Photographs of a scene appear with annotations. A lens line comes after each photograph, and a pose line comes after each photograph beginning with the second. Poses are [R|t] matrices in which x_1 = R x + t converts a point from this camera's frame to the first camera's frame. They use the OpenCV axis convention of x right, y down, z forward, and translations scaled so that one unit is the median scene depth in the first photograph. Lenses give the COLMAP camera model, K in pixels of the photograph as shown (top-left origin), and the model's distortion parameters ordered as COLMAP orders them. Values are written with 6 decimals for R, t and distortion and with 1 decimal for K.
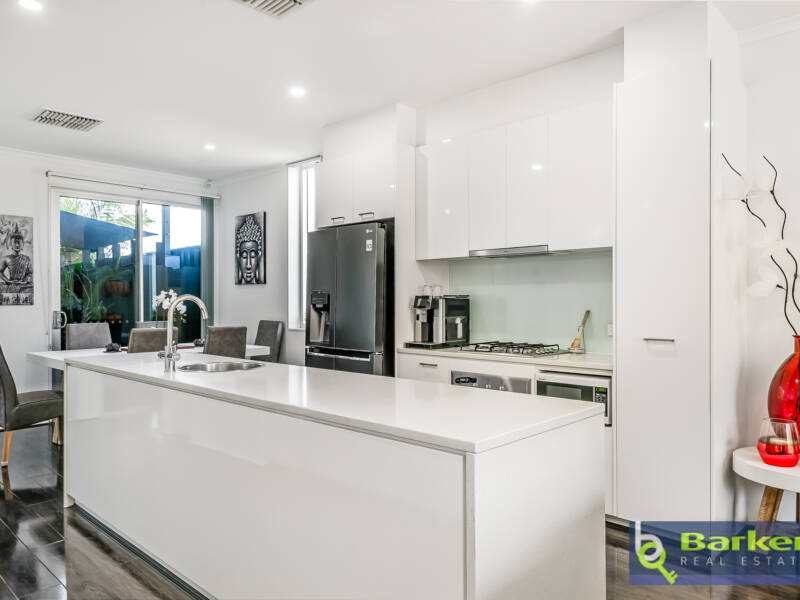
lens RADIAL K [[560.7, 0, 401.8], [0, 560.7, 303.6], [0, 0, 1]] dist [0.008998, 0.000115]
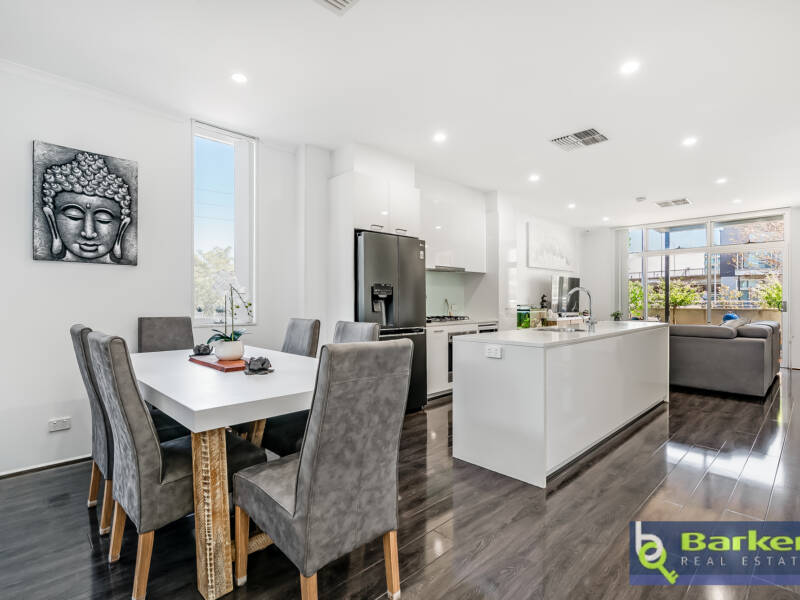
lens RADIAL K [[405.6, 0, 398.0], [0, 405.6, 302.5], [0, 0, 1]] dist [-0.013525, 0.004522]
pose [[0.058506, -0.003637, 0.998280, -0.835851], [0.005172, 0.999981, 0.003340, 0.012458], [-0.998274, 0.004968, 0.058524, 0.743223]]
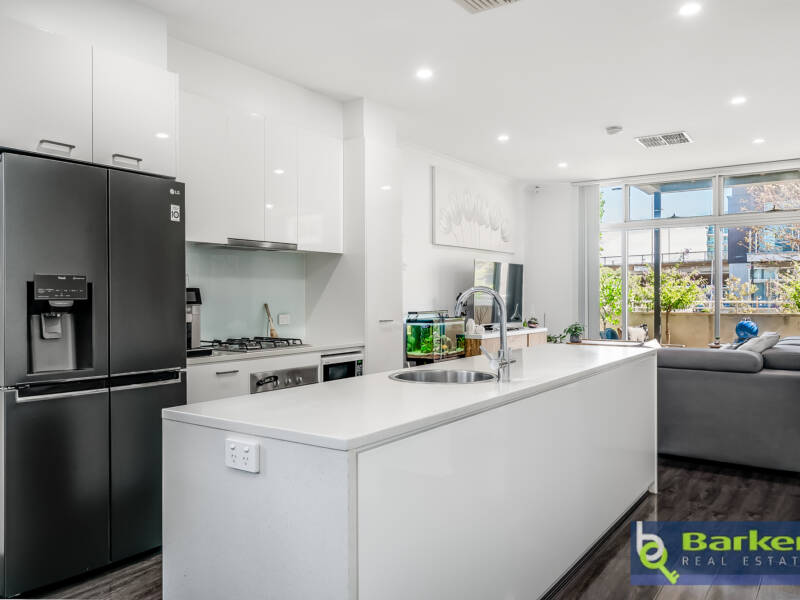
lens RADIAL K [[631.4, 0, 402.6], [0, 631.4, 294.4], [0, 0, 1]] dist [-0.005246, -0.007507]
pose [[-0.141335, 0.004370, 0.989952, -0.638811], [0.007153, 0.999969, -0.003393, -0.000184], [-0.989936, 0.006602, -0.141361, 0.619897]]
